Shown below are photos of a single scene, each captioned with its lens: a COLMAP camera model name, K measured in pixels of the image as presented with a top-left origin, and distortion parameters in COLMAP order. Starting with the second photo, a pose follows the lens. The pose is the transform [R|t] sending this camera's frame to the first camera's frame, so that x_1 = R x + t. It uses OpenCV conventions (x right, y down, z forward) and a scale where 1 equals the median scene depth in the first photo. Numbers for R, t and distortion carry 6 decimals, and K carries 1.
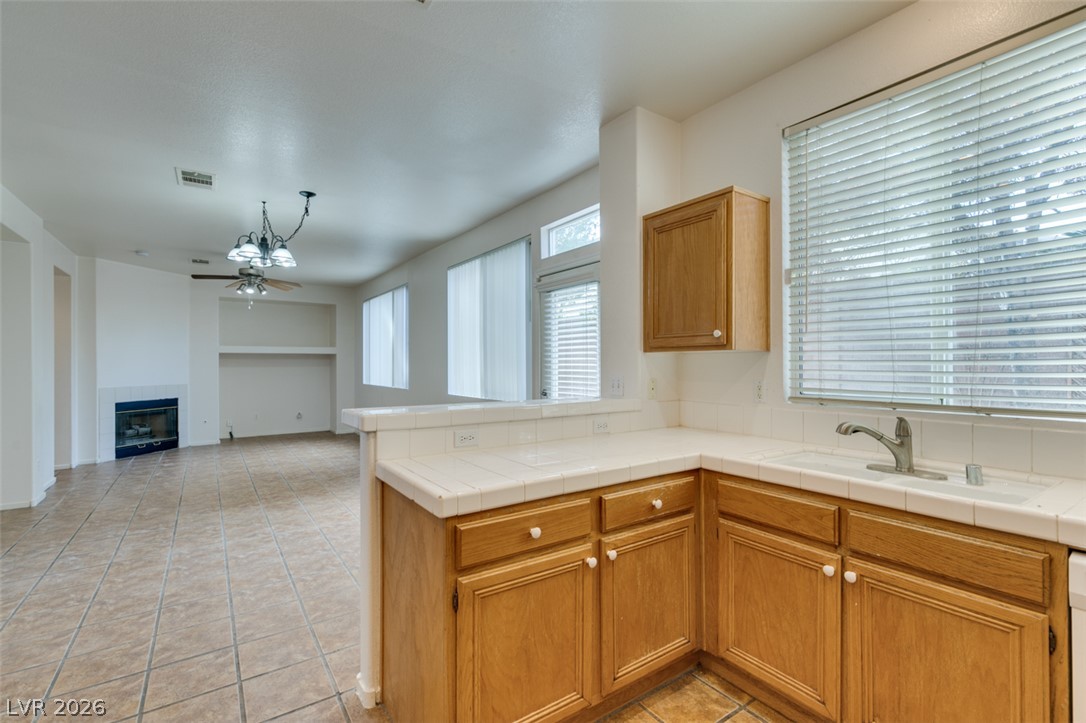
lens RADIAL K [[488.4, 0, 540.4], [0, 488.4, 362.6], [0, 0, 1]] dist [0.006096, -0.001639]
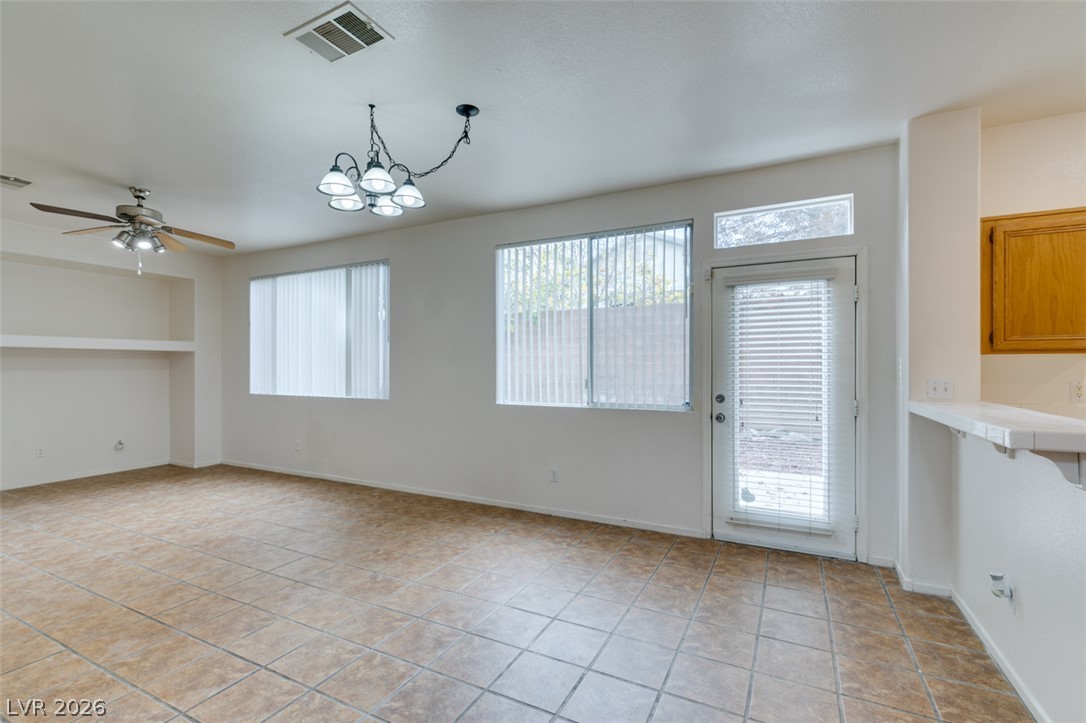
lens RADIAL K [[488.4, 0, 541.0], [0, 488.4, 366.0], [0, 0, 1]] dist [0.006096, -0.001639]
pose [[0.880289, 0.001158, 0.474436, -0.472714], [-0.002063, 0.999997, 0.001386, 0.001800], [-0.474433, -0.002199, 0.880289, 0.244415]]
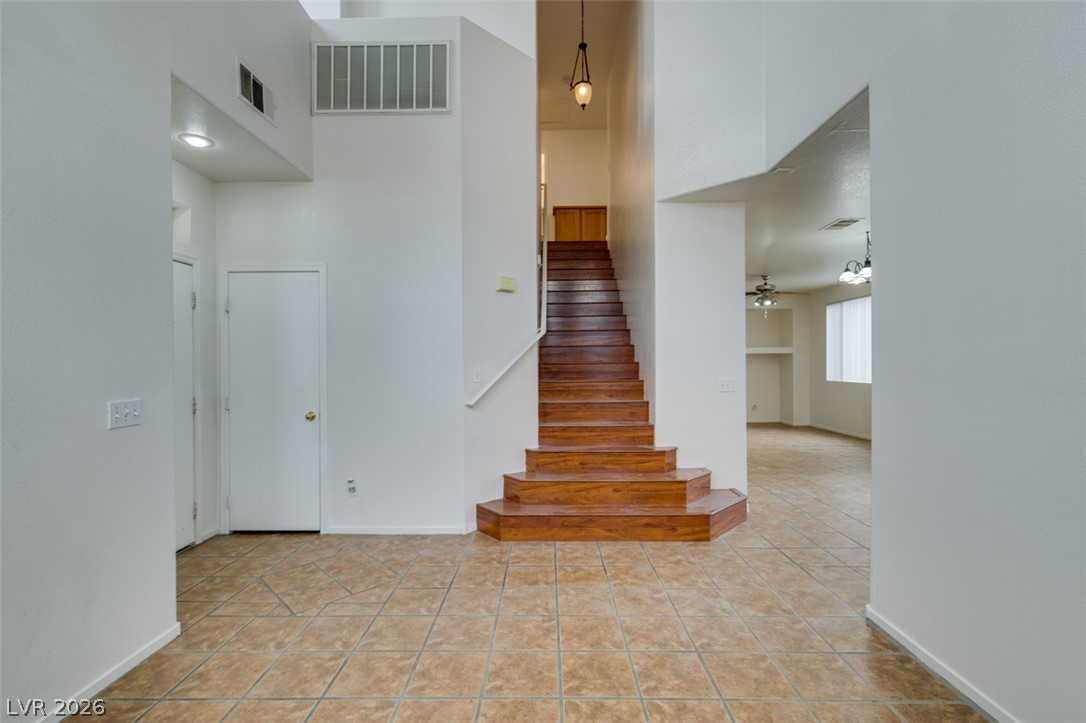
lens RADIAL K [[488.4, 0, 543.8], [0, 488.4, 364.0], [0, 0, 1]] dist [0.006096, -0.001639]
pose [[0.821579, -0.007716, -0.570043, -0.376229], [0.011973, 0.999921, 0.003722, -0.006234], [0.569970, -0.009883, 0.821606, -0.341701]]
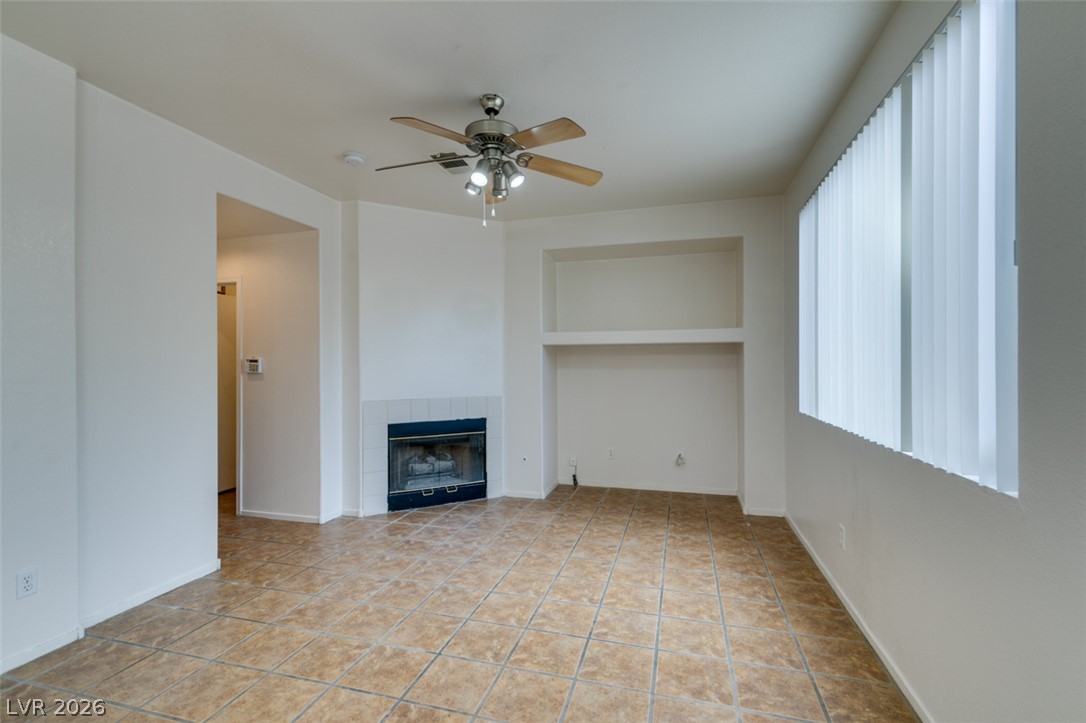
lens RADIAL K [[488.4, 0, 540.9], [0, 488.4, 363.1], [0, 0, 1]] dist [0.006096, -0.001639]
pose [[0.638976, -0.001700, -0.769224, -0.271450], [0.003056, 0.999995, 0.000328, 0.002817], [0.769220, -0.002561, 0.638979, 0.828896]]
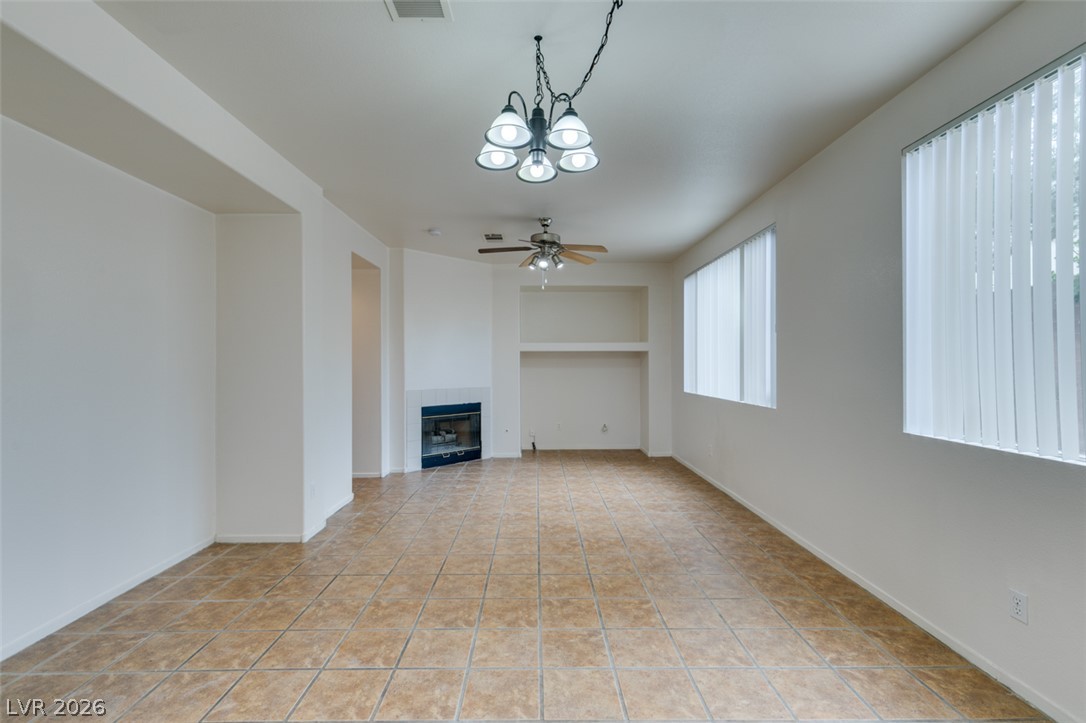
lens RADIAL K [[488.4, 0, 541.6], [0, 488.4, 362.4], [0, 0, 1]] dist [0.006096, -0.001639]
pose [[0.831941, -0.001066, -0.554864, -0.201921], [0.001063, 0.999999, -0.000328, 0.000824], [0.554864, -0.000317, 0.831941, 0.414603]]
